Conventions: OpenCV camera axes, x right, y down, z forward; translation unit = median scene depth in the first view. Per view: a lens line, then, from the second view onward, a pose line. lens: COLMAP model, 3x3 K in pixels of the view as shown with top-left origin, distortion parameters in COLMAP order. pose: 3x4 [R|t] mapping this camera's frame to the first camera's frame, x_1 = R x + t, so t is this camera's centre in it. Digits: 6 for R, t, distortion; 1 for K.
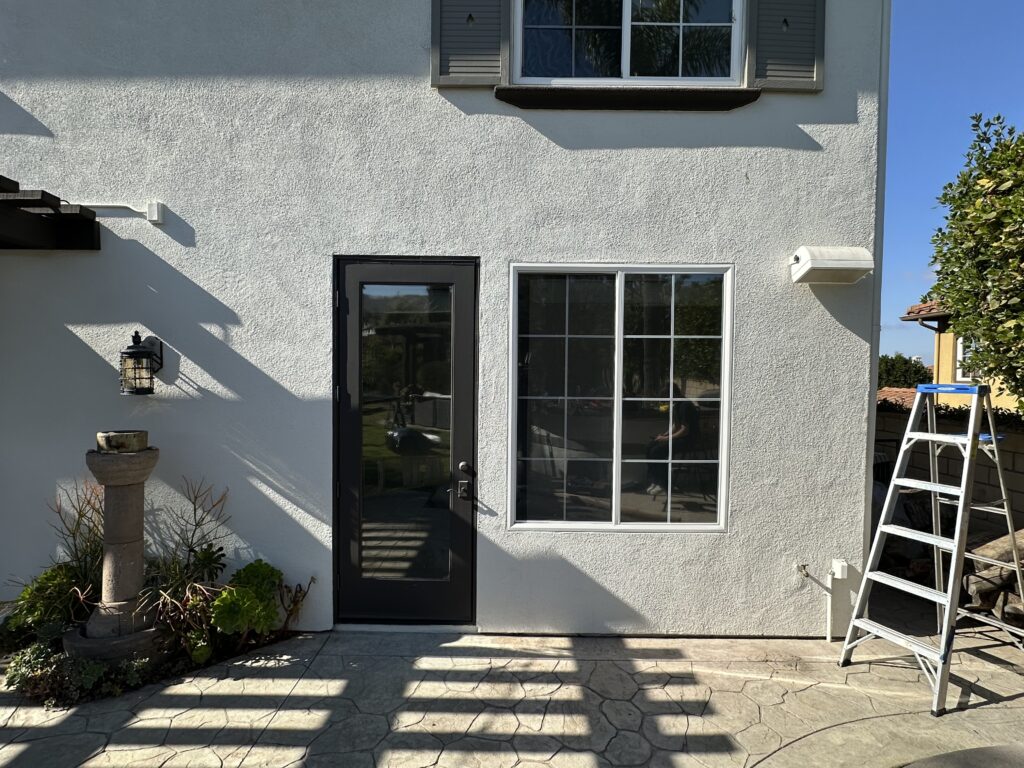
lens RADIAL K [[552.5, 0, 512.0], [0, 552.5, 384.0], [0, 0, 1]] dist [0.001507, 0.000329]
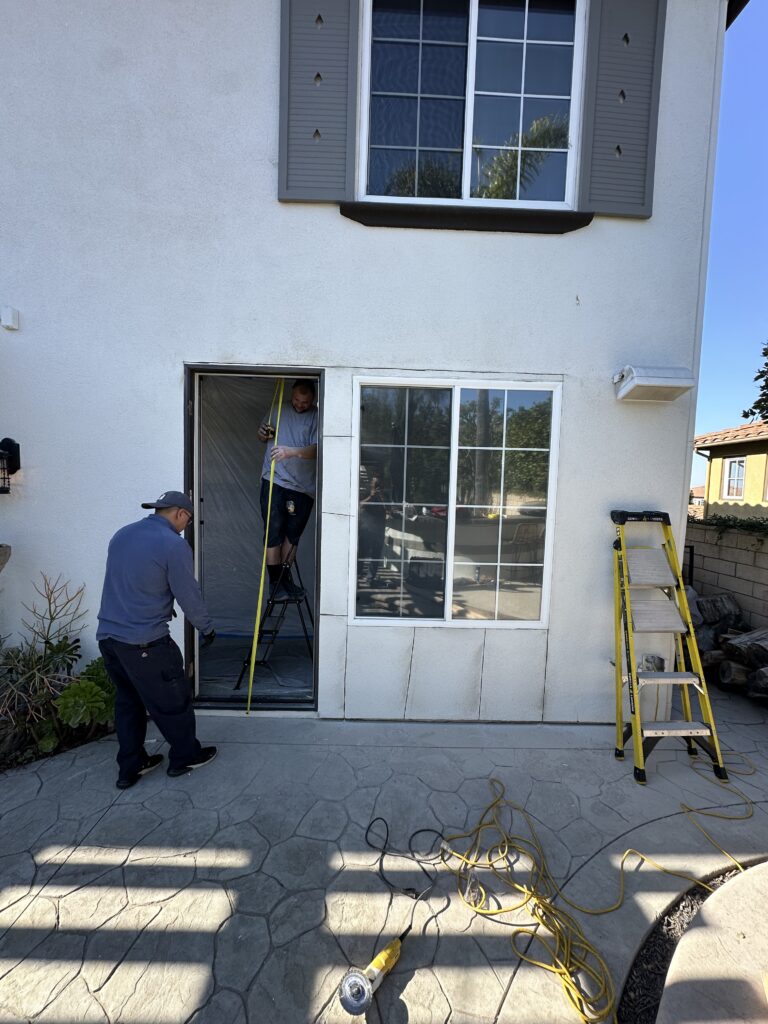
lens RADIAL K [[414.0, 0, 384.0], [0, 414.0, 512.0], [0, 0, 1]] dist [-0.000847, -0.000055]
pose [[0.999634, 0.015580, 0.022110, 0.043054], [-0.016335, 0.999276, 0.034374, 0.013549], [-0.021559, -0.034723, 0.999164, 0.202555]]
